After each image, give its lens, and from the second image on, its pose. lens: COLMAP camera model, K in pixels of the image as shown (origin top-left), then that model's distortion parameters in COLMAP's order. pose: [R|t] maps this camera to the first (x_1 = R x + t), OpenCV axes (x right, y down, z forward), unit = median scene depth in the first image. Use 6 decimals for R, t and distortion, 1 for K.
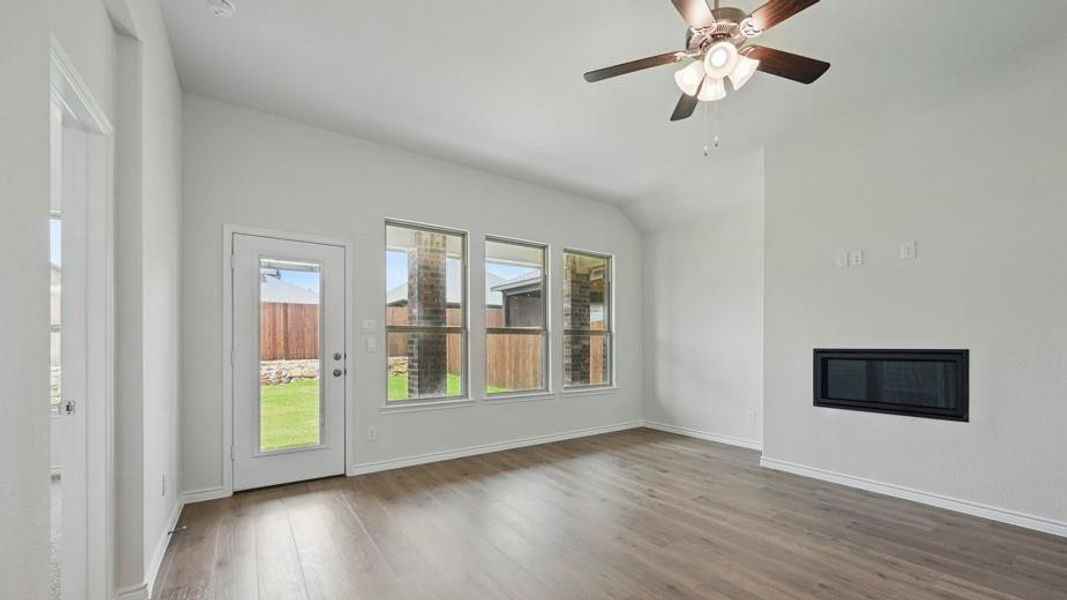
lens RADIAL K [[422.2, 0, 542.5], [0, 422.2, 346.7], [0, 0, 1]] dist [-0.002847, -0.000068]
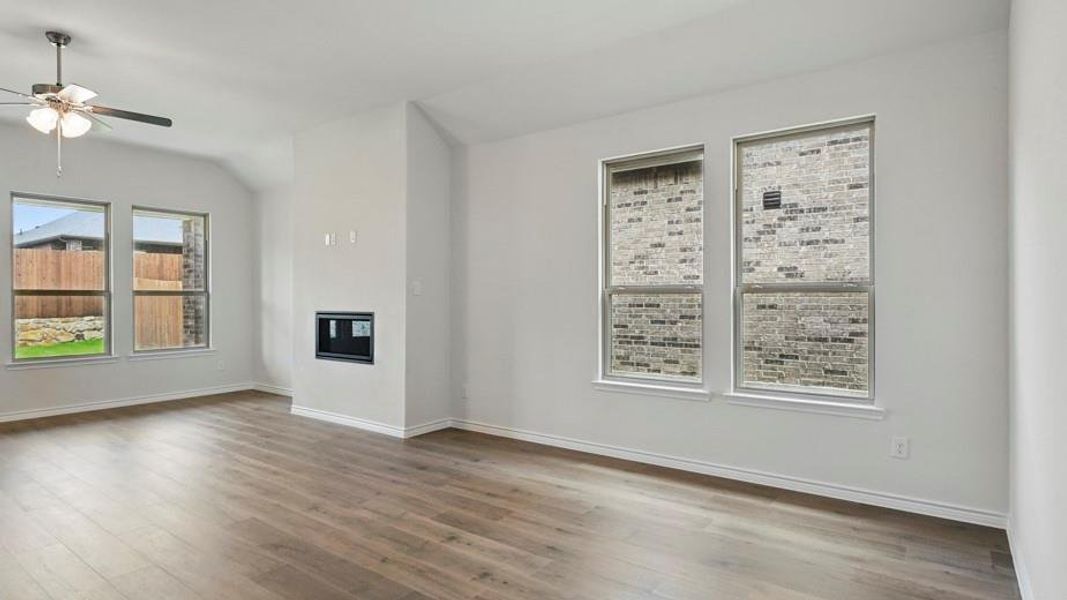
lens RADIAL K [[567.0, 0, 536.7], [0, 567.0, 299.2], [0, 0, 1]] dist [0.005357, 0.000718]
pose [[0.947642, 0.003333, 0.319319, 0.517325], [-0.001854, 0.999986, -0.004936, -0.016397], [-0.319331, 0.004086, 0.947635, -0.530293]]
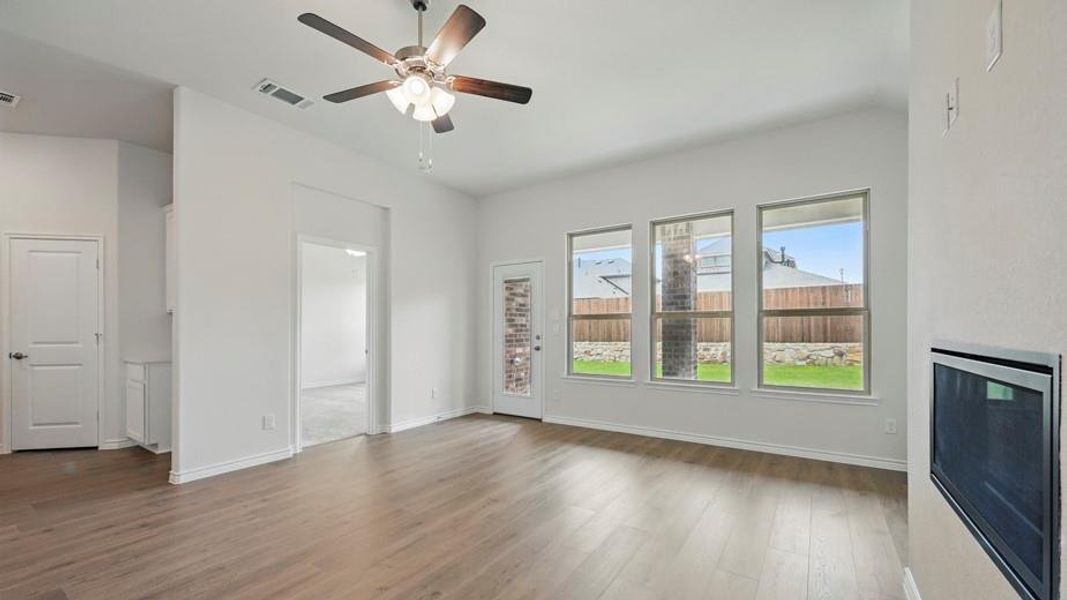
lens RADIAL K [[422.2, 0, 543.9], [0, 422.2, 327.2], [0, 0, 1]] dist [-0.002847, -0.000068]
pose [[0.364078, -0.002427, -0.931365, 0.643704], [-0.004733, 0.999979, -0.004457, -0.003797], [0.931357, 0.006031, 0.364058, 0.354039]]
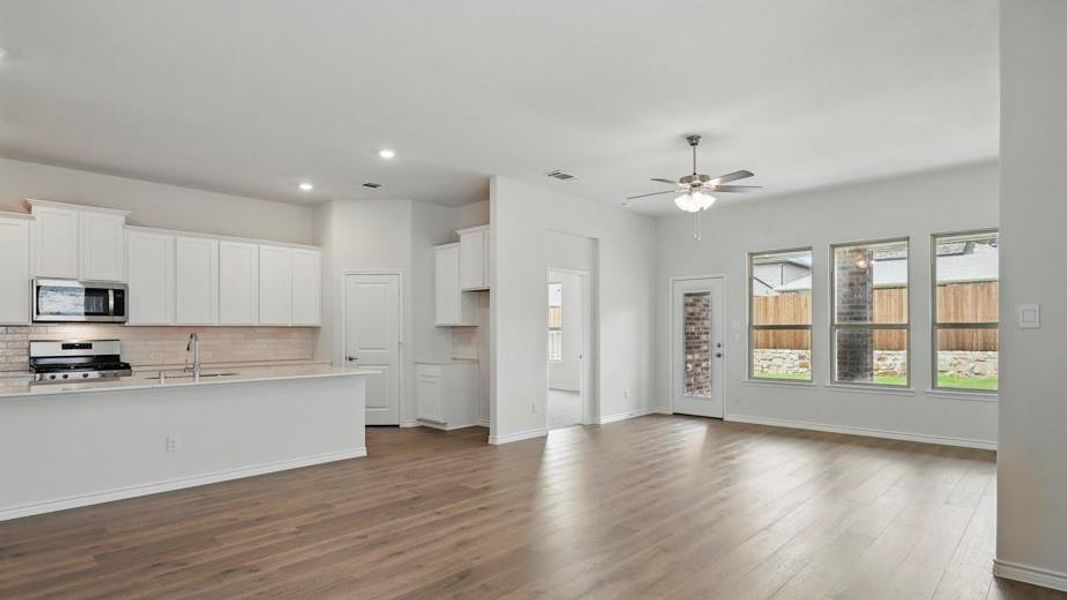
lens RADIAL K [[555.7, 0, 544.1], [0, 555.7, 332.1], [0, 0, 1]] dist [-0.003361, -0.000334]
pose [[0.194669, 0.001927, -0.980867, 1.087307], [-0.002741, 0.999995, 0.001420, -0.021029], [0.980865, 0.002412, 0.194673, -0.061625]]
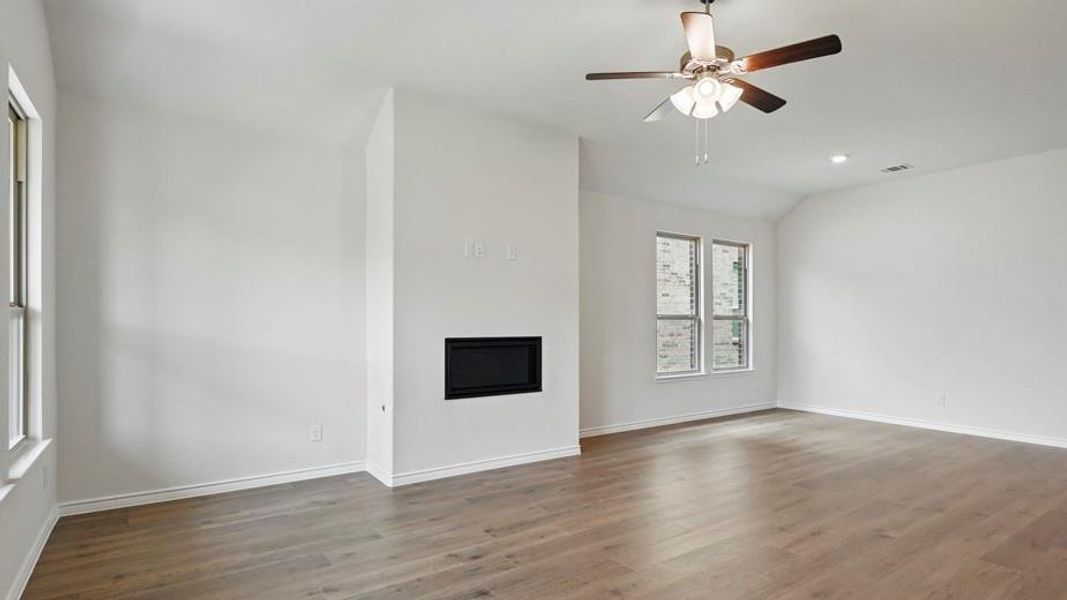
lens RADIAL K [[555.7, 0, 545.0], [0, 555.7, 320.0], [0, 0, 1]] dist [-0.003361, -0.000334]
pose [[-0.000562, 0.004236, 0.999991, -0.416327], [0.003163, 0.999986, -0.004235, -0.021135], [-0.999995, 0.003160, -0.000575, 0.559212]]
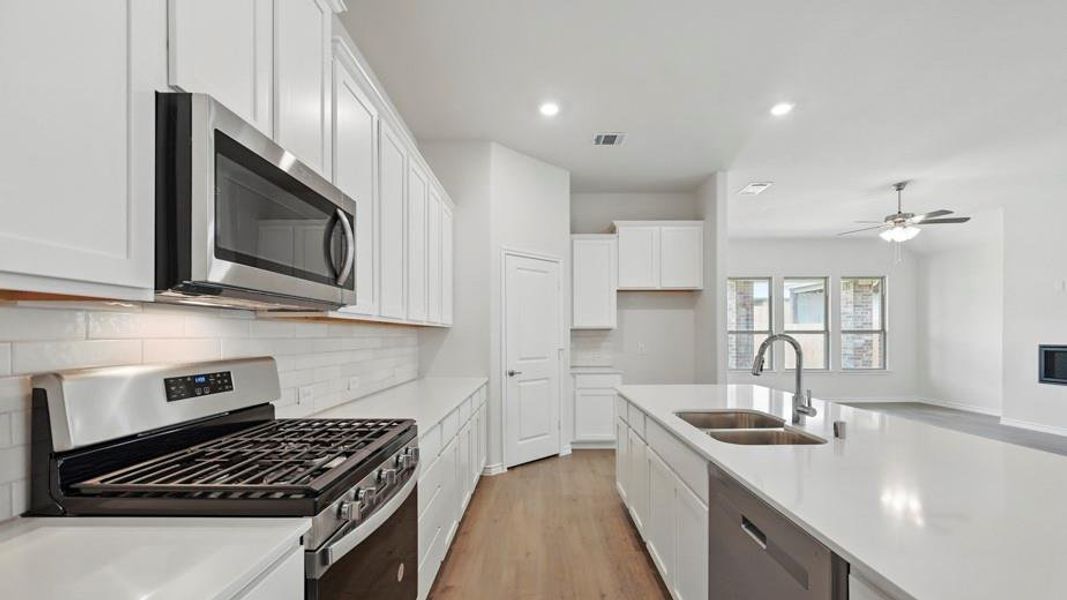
lens RADIAL K [[420.5, 0, 543.2], [0, 420.5, 339.4], [0, 0, 1]] dist [0.000225, -0.000054]
pose [[0.815056, 0.002199, -0.579378, 0.053660], [0.000142, 0.999992, 0.003997, -0.014163], [0.579382, -0.003340, 0.815049, -0.881424]]
